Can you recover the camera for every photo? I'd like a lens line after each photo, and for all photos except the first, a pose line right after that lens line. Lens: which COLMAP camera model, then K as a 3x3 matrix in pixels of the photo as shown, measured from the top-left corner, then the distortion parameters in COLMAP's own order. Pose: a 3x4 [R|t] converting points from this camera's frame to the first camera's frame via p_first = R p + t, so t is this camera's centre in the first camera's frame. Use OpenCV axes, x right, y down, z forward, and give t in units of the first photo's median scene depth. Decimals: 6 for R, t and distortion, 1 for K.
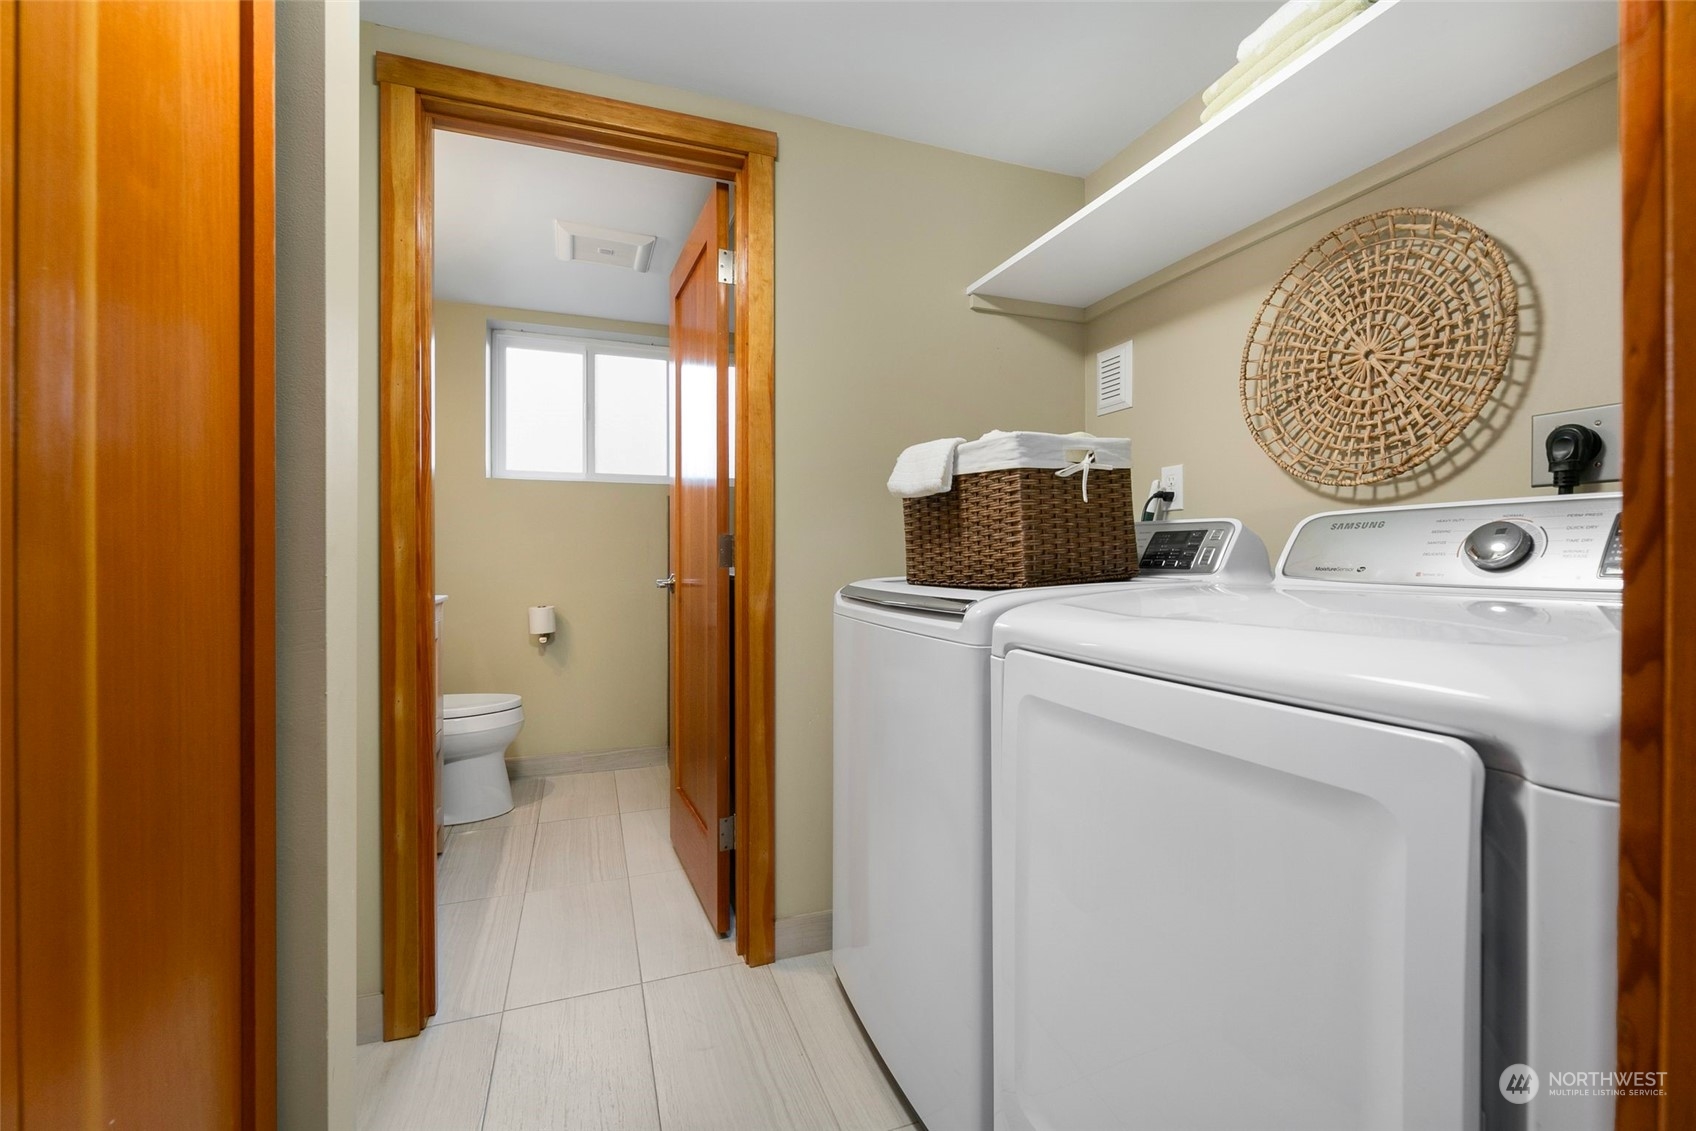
lens RADIAL K [[718.3, 0, 851.7], [0, 718.3, 564.5], [0, 0, 1]] dist [-0.007071, -0.000294]
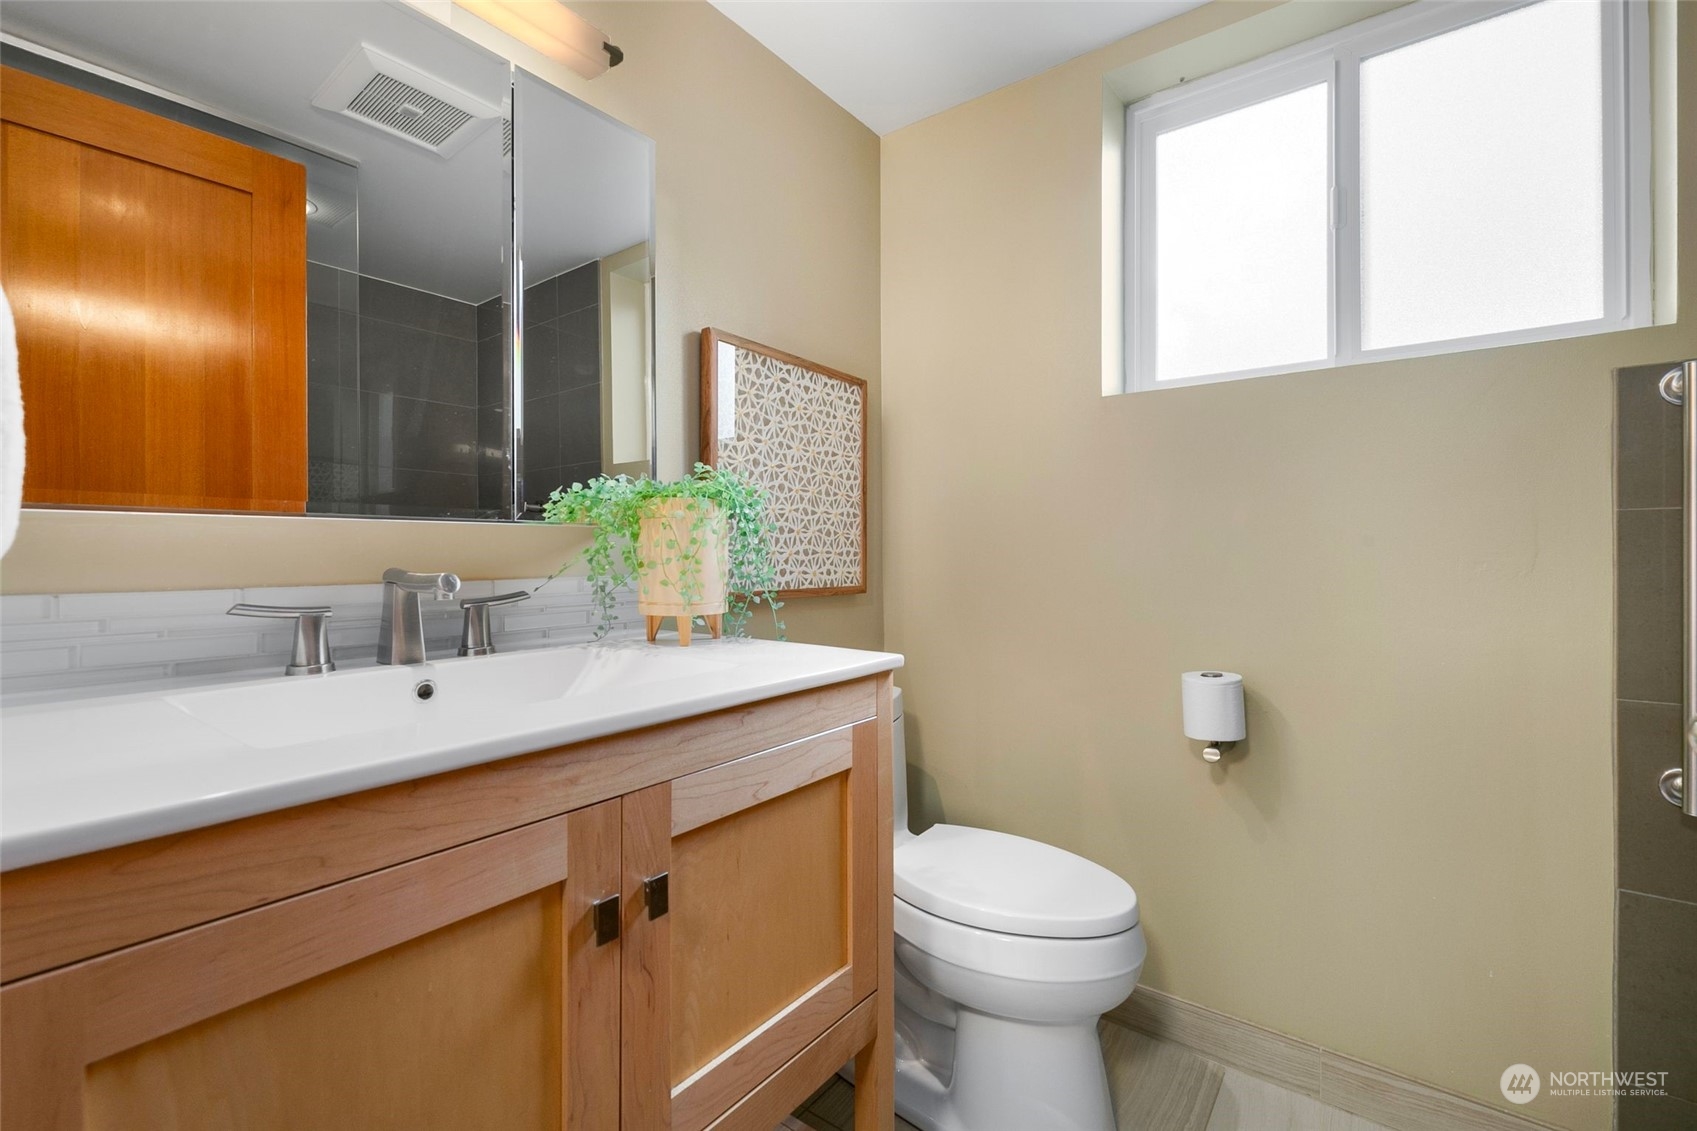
lens RADIAL K [[718.7, 0, 856.5], [0, 718.7, 559.7], [0, 0, 1]] dist [-0.007071, -0.000294]
pose [[0.551737, -0.002067, -0.834016, -0.190165], [0.002330, 0.999997, -0.000937, -0.007249], [0.834015, -0.001426, 0.551740, 0.574829]]
